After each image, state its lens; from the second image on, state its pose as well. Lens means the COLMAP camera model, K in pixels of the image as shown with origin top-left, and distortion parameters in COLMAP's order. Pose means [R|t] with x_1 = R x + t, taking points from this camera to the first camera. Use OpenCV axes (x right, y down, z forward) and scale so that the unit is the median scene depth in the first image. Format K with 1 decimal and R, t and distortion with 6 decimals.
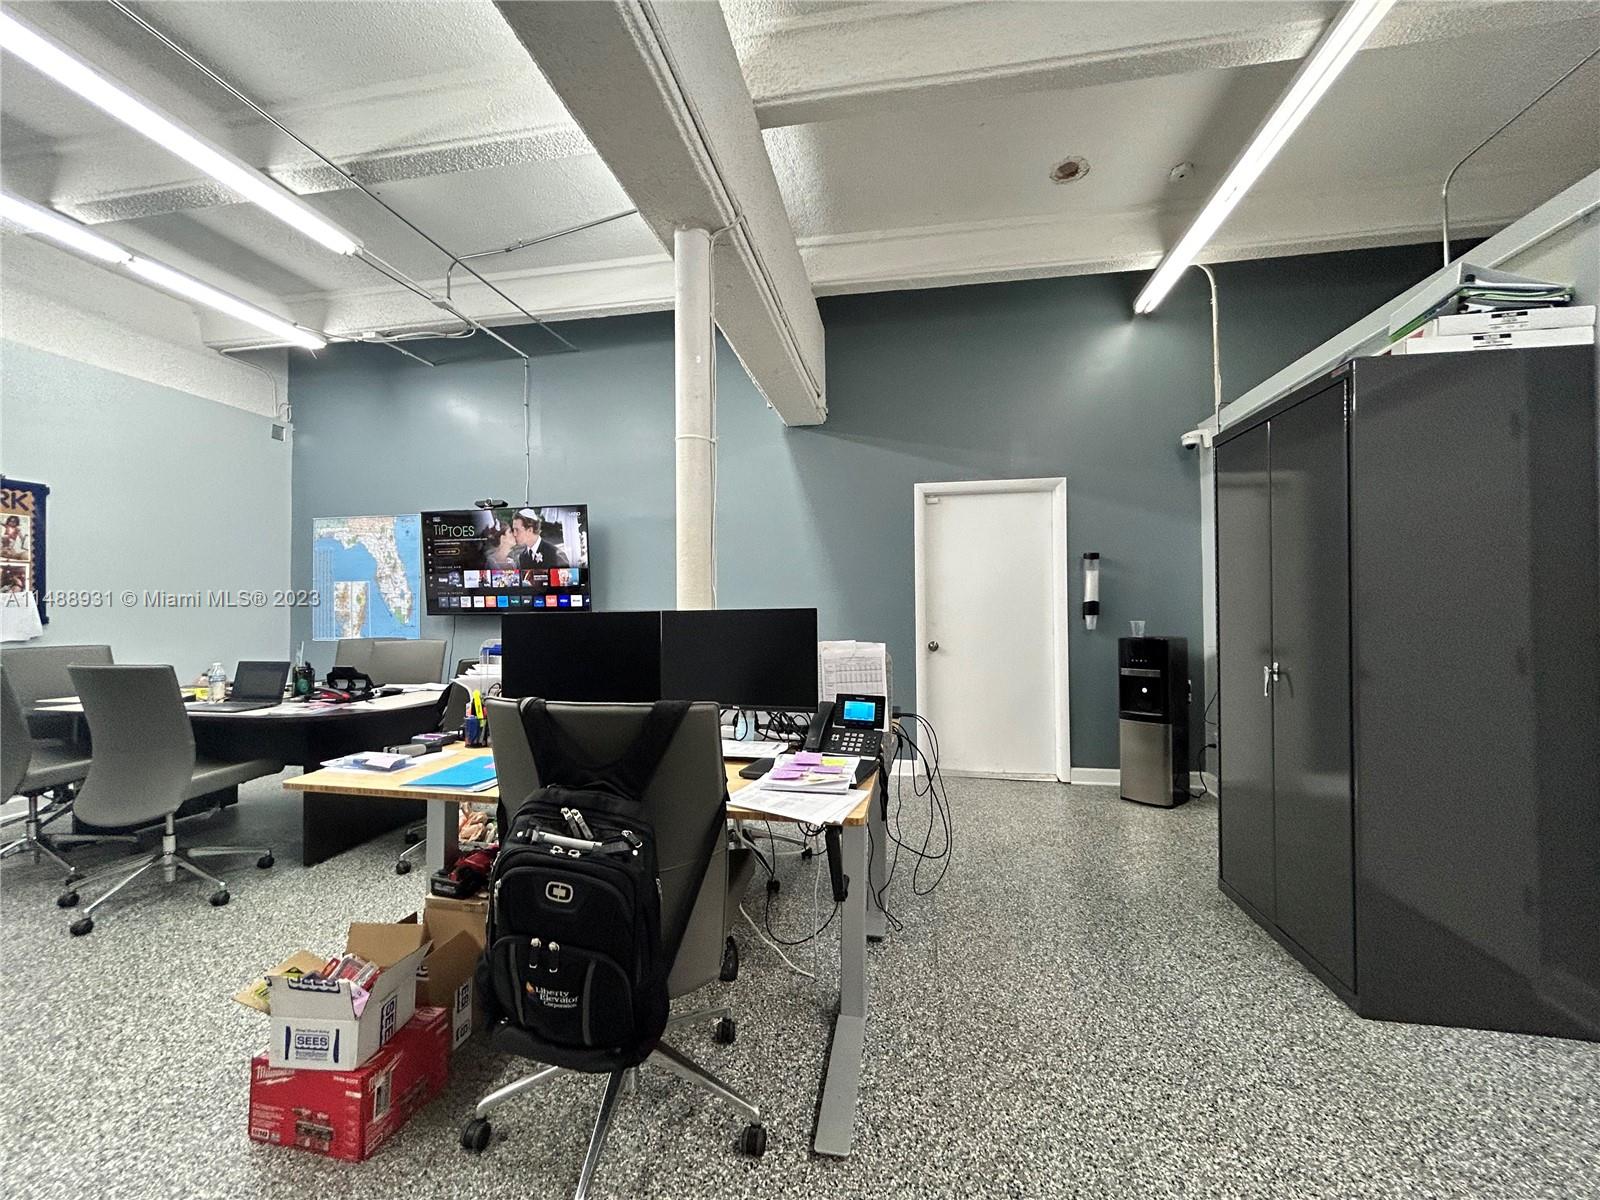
lens RADIAL K [[647.0, 0, 797.9], [0, 647.0, 599.3], [0, 0, 1]] dist [0.001762, 0.000604]
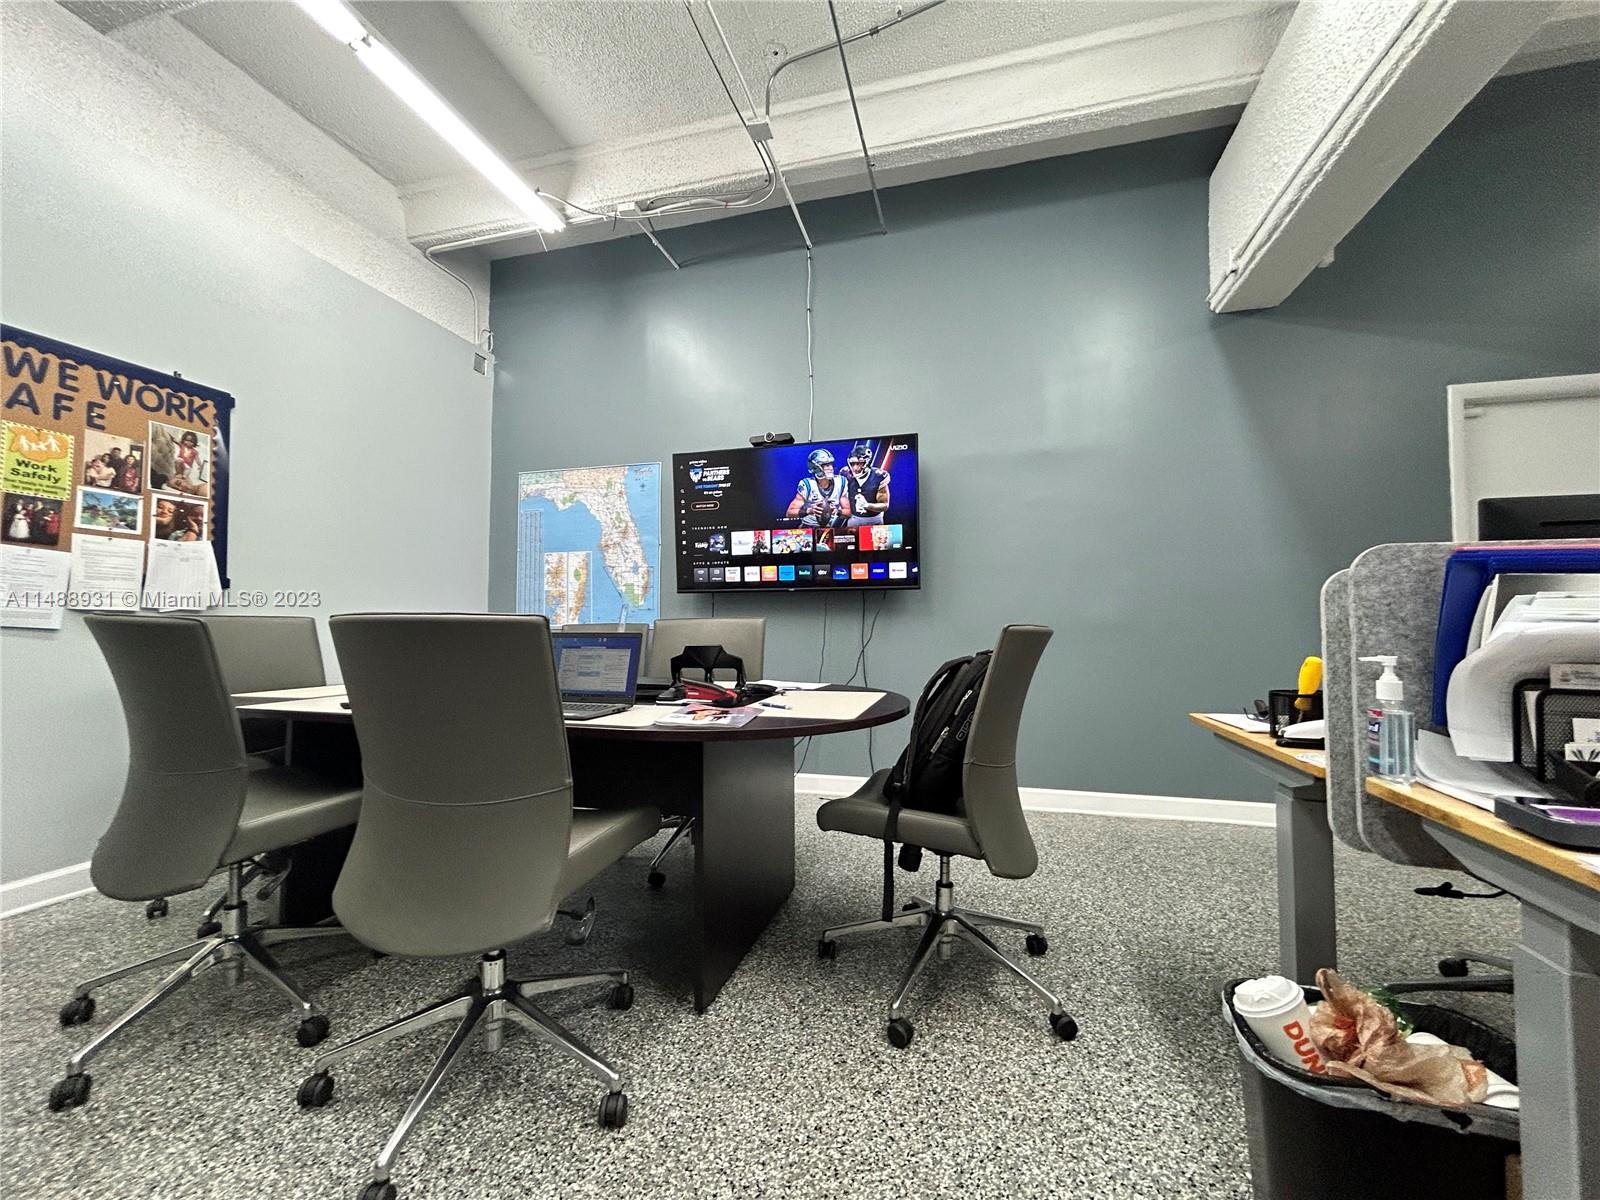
lens RADIAL K [[647.0, 0, 798.6], [0, 647.0, 600.5], [0, 0, 1]] dist [0.001762, 0.000604]
pose [[0.996225, 0.003832, -0.086724, -0.383974], [-0.005958, 0.999688, -0.024271, 0.052237], [0.086604, 0.024696, 0.995937, 0.283869]]
